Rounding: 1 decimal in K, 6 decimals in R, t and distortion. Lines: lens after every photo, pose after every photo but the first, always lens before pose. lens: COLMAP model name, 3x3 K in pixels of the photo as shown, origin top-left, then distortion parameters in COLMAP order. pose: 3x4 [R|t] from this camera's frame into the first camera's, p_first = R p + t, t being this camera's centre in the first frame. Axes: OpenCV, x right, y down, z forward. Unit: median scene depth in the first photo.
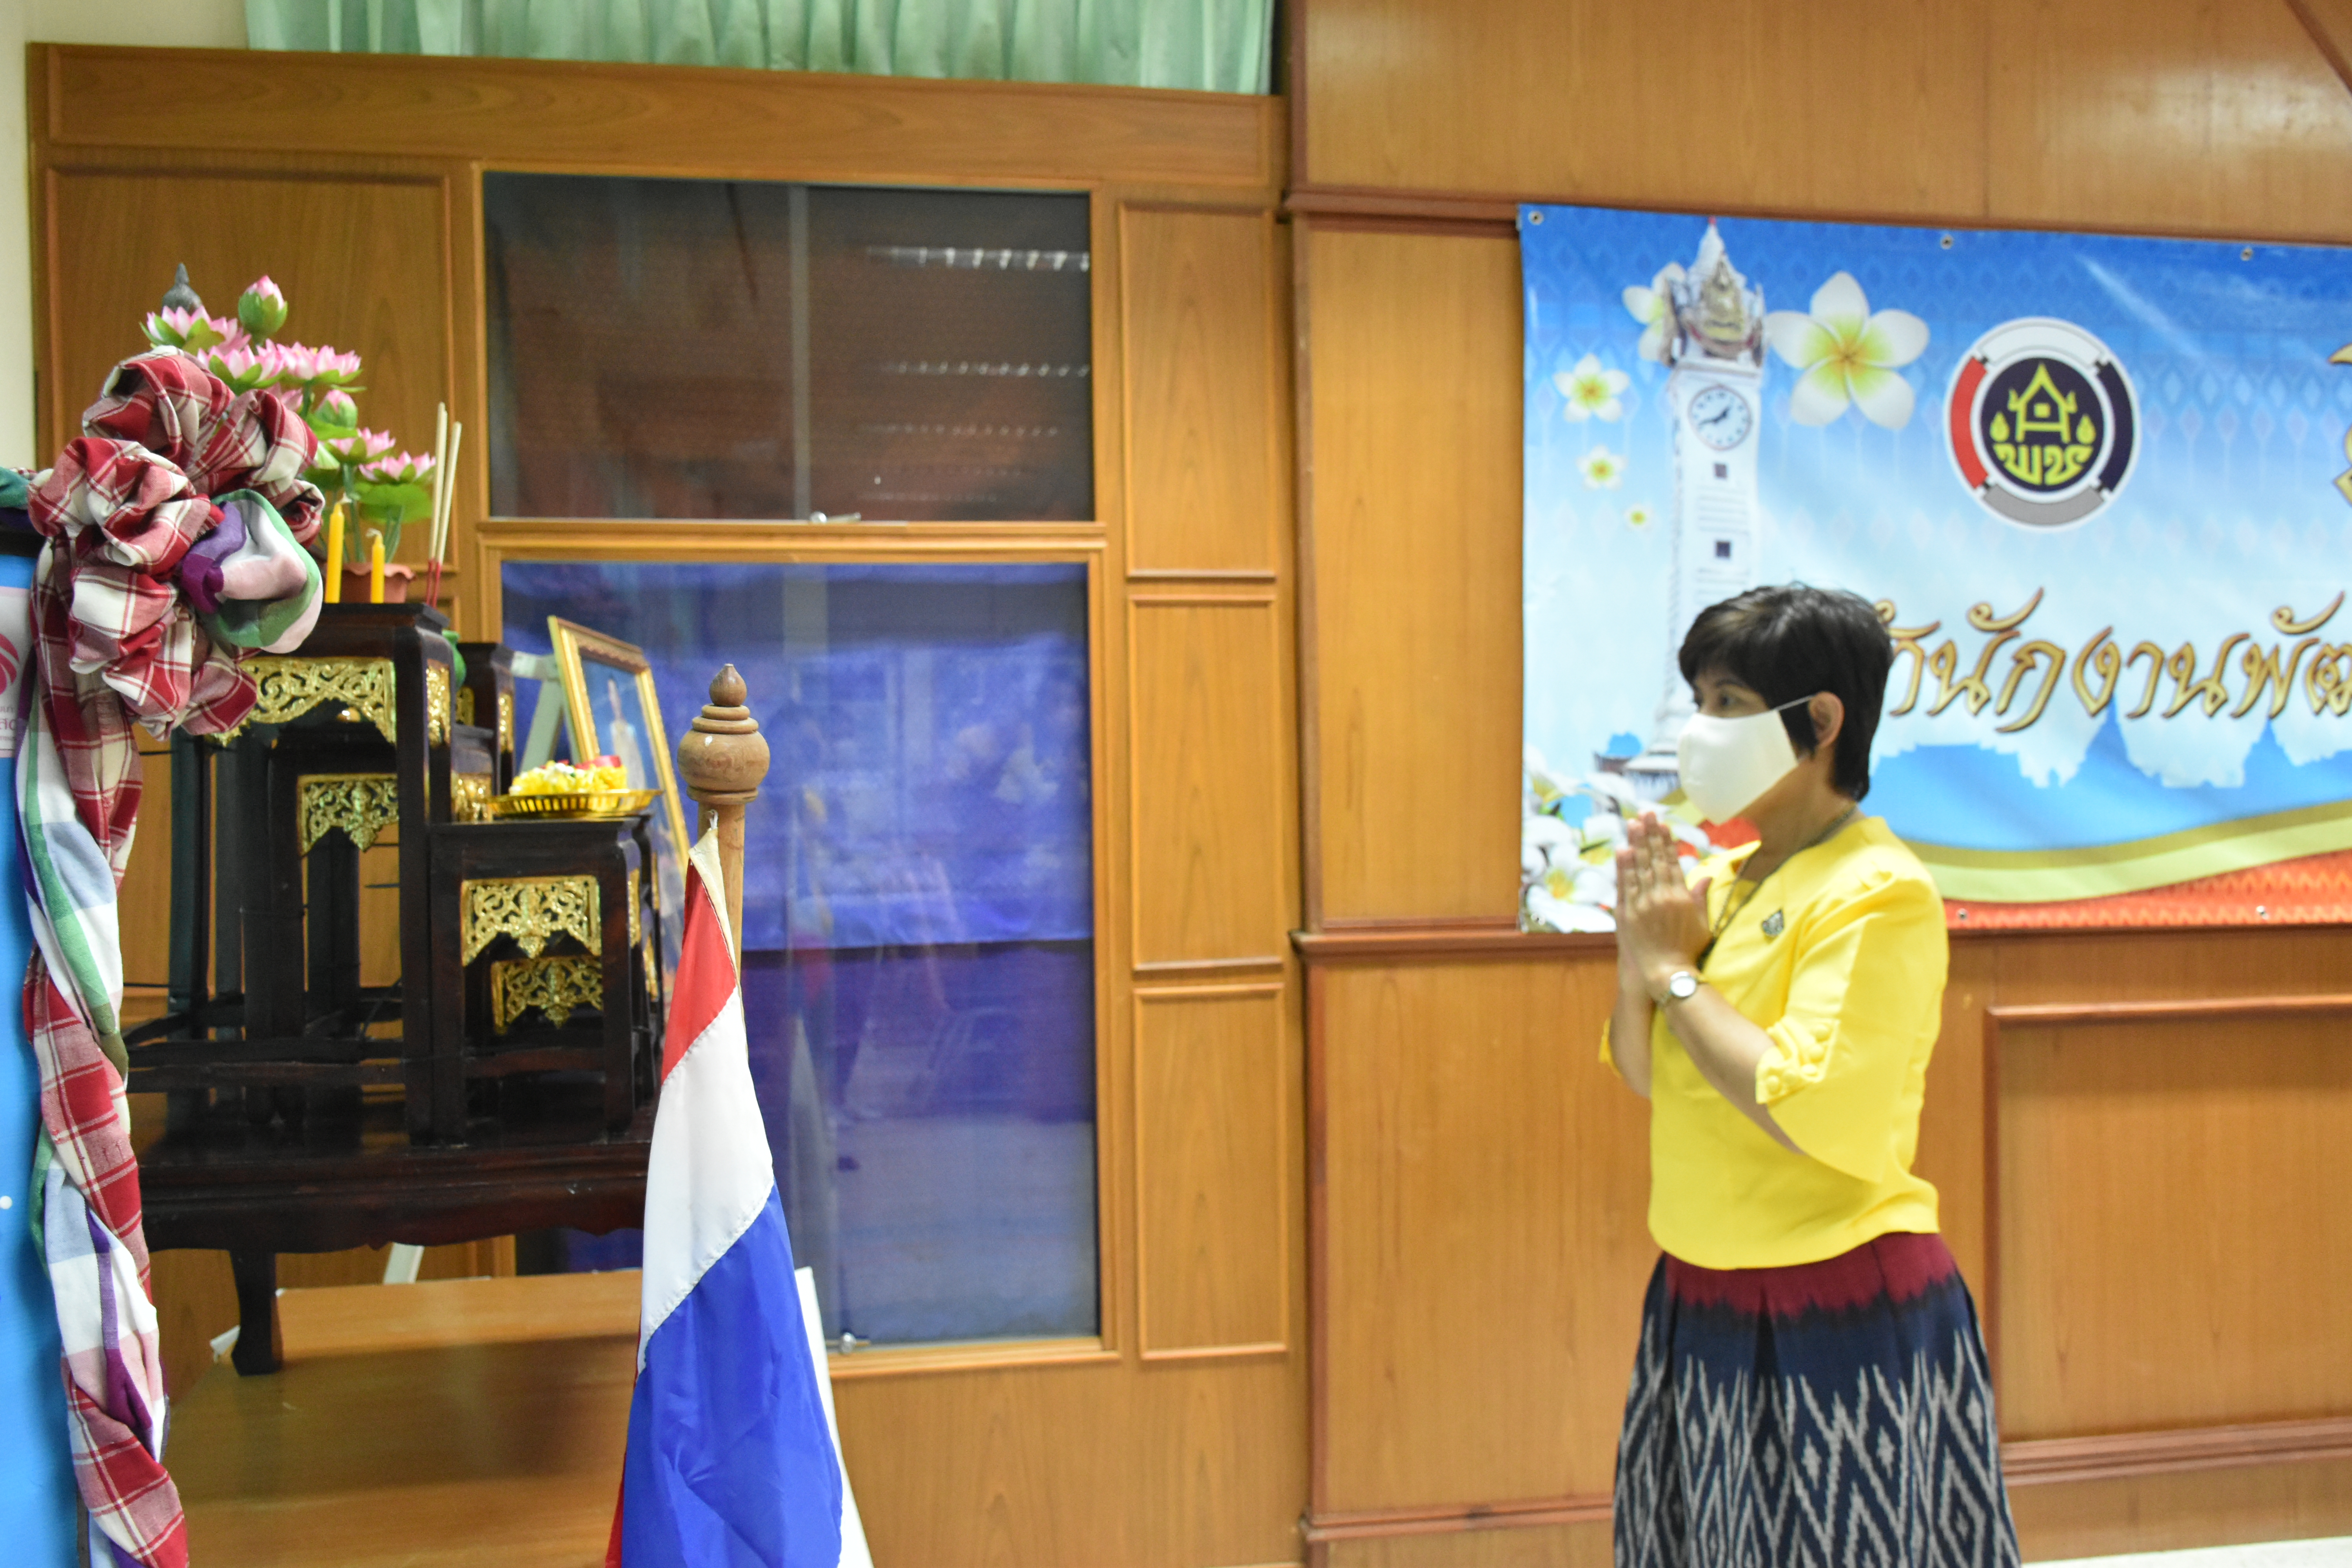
lens RADIAL K [[1957.8, 0, 1168.1], [0, 1957.8, 787.2], [0, 0, 1]] dist [-0.015481, 0.023801]
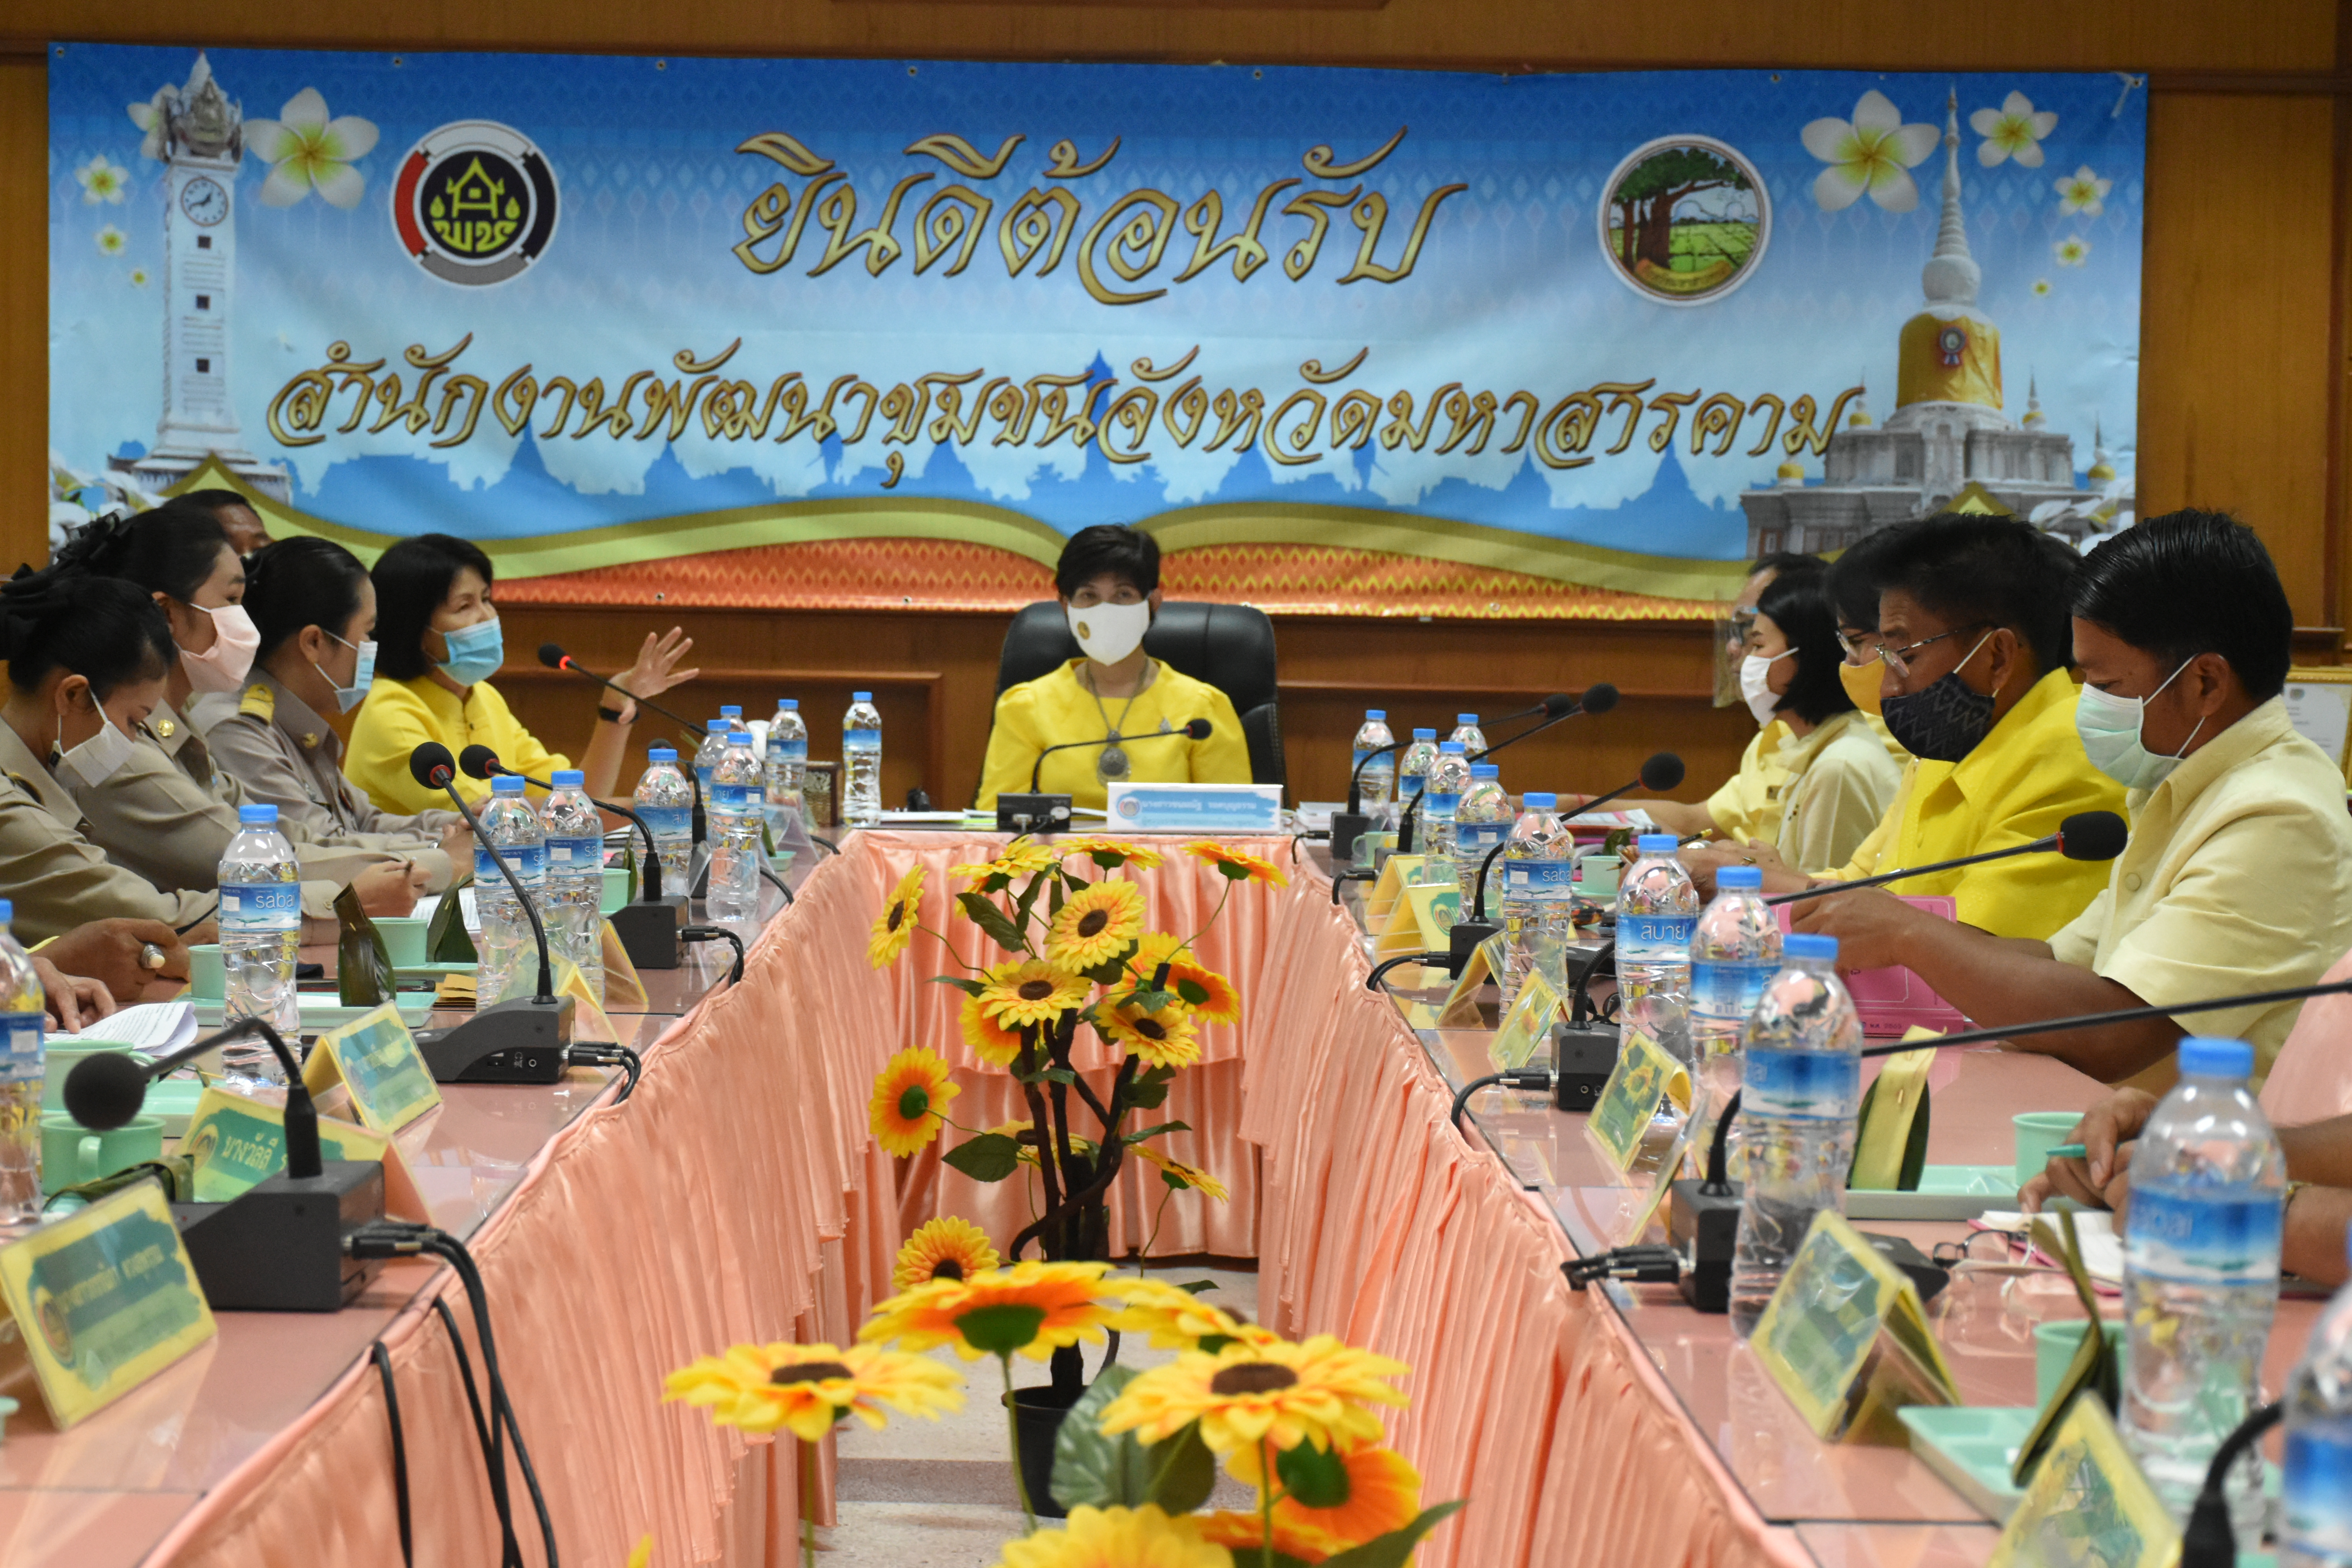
lens RADIAL K [[4749.9, 0, 1164.7], [0, 4749.9, 785.7], [0, 0, 1]] dist [0.007460, 0.000000]
pose [[0.978229, 0.033693, -0.204774, 1.623013], [-0.027236, 0.999041, 0.034271, 0.078126], [0.205733, -0.027947, 0.978209, -2.054996]]
